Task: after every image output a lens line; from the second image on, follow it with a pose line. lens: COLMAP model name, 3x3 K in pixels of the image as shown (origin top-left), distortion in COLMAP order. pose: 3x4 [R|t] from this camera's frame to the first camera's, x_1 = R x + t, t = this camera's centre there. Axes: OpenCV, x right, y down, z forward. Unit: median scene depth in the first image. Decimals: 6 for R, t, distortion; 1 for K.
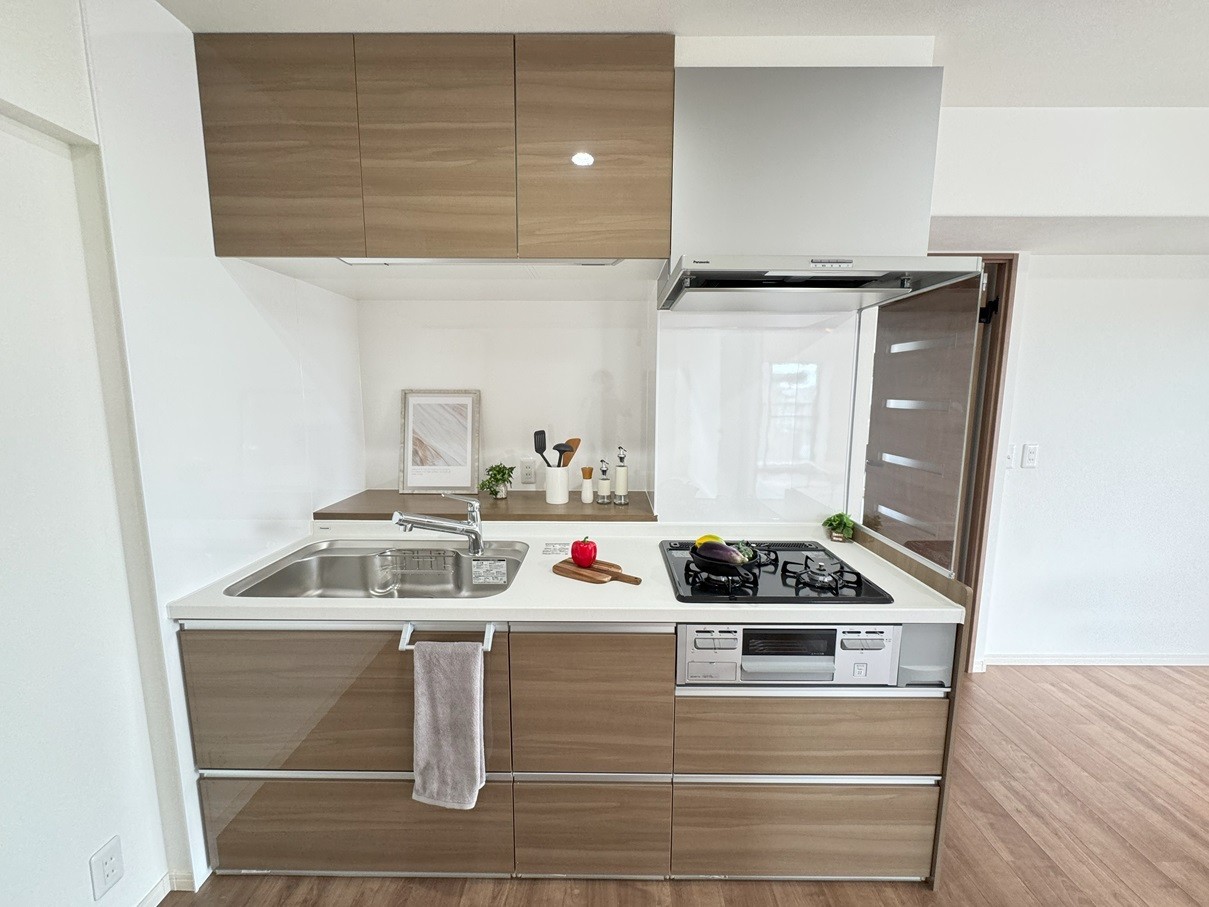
lens RADIAL K [[480.8, 0, 608.5], [0, 480.8, 455.5], [0, 0, 1]] dist [-0.005258, 0.001222]
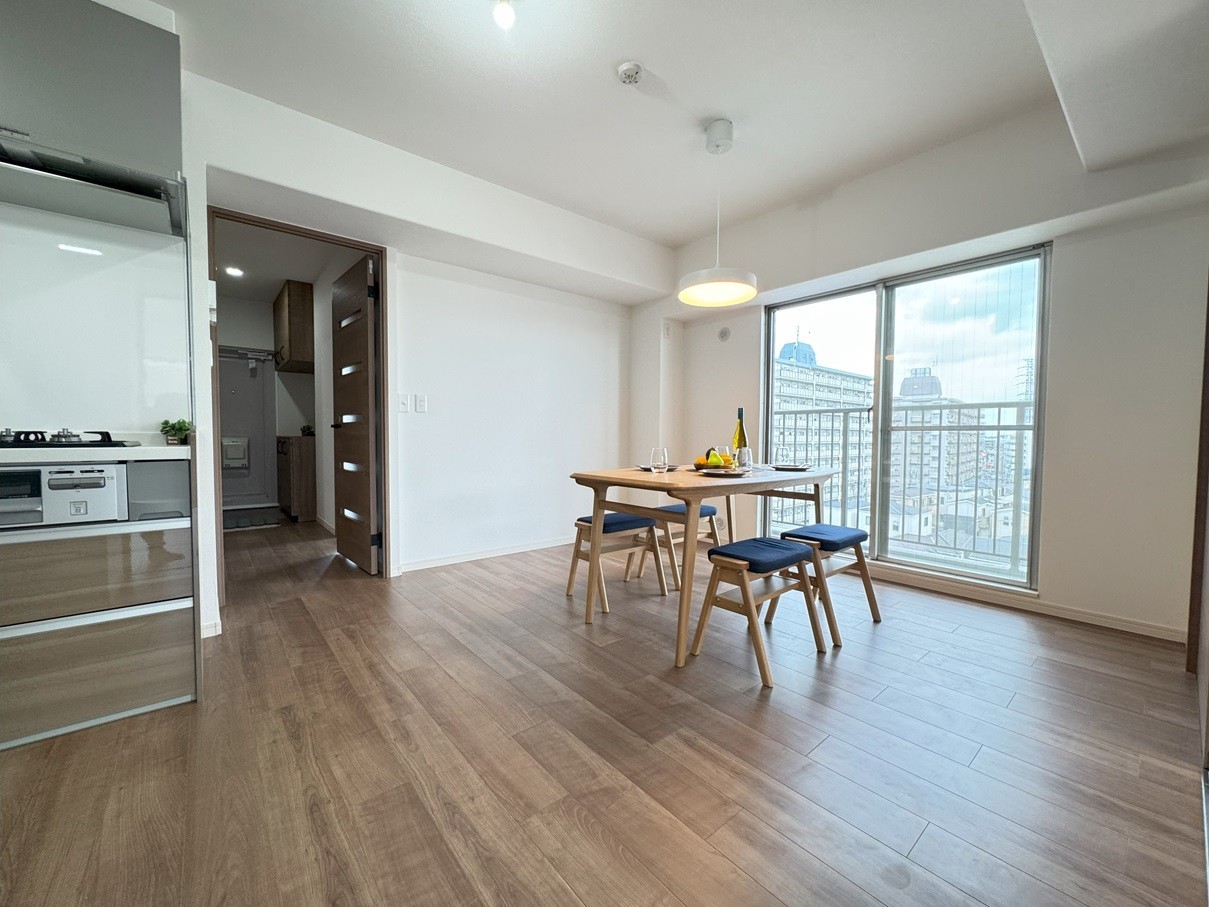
lens RADIAL K [[480.8, 0, 605.2], [0, 480.8, 452.9], [0, 0, 1]] dist [-0.005258, 0.001222]
pose [[0.763807, -0.020375, 0.645123, 0.633294], [0.079442, 0.994870, -0.062636, 0.414704], [-0.640537, 0.099092, 0.761507, -0.532126]]
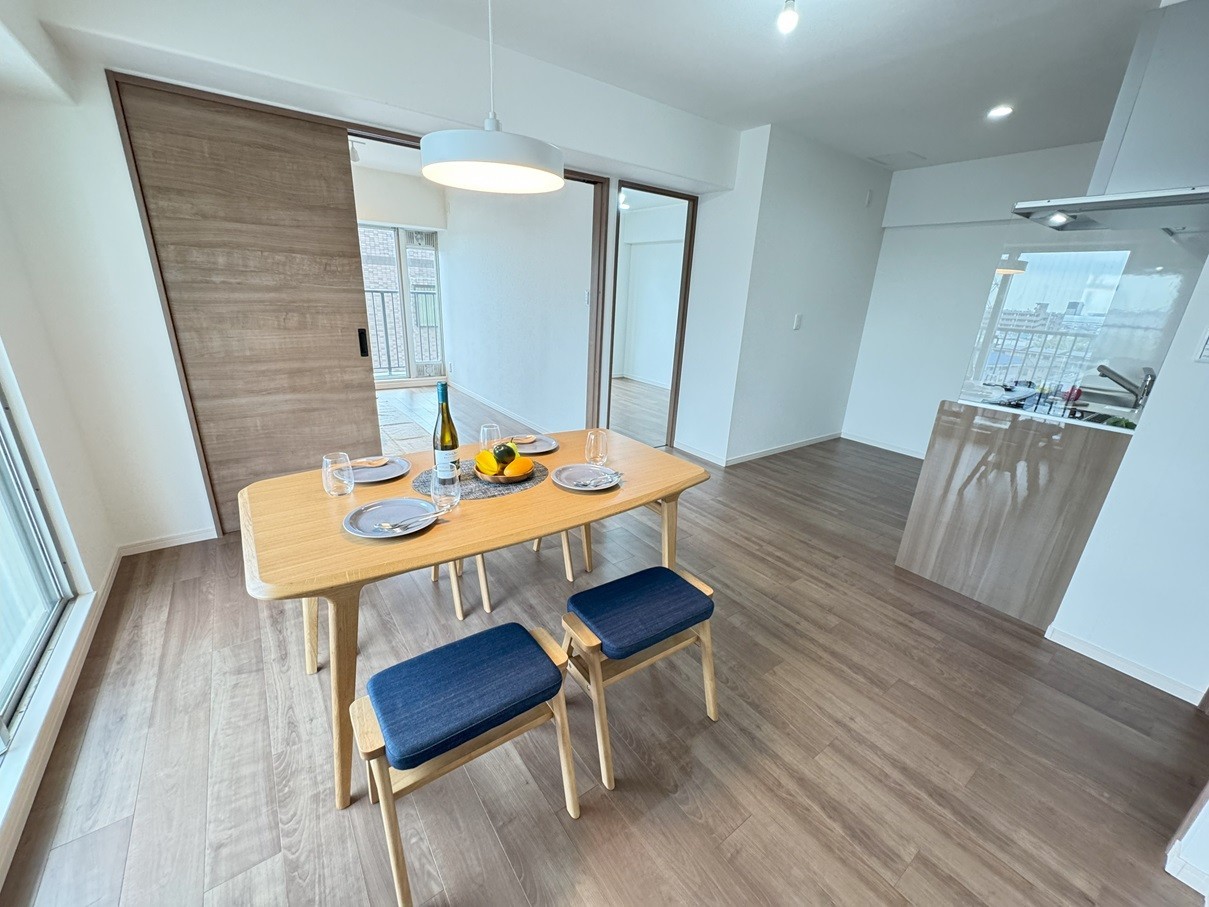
lens RADIAL K [[480.8, 0, 606.1], [0, 480.8, 454.0], [0, 0, 1]] dist [-0.005258, 0.001222]
pose [[-0.799544, 0.156945, -0.579739, 2.389526], [-0.126429, 0.899647, 0.417913, -0.118723], [0.587149, 0.407436, -0.699465, 1.338780]]
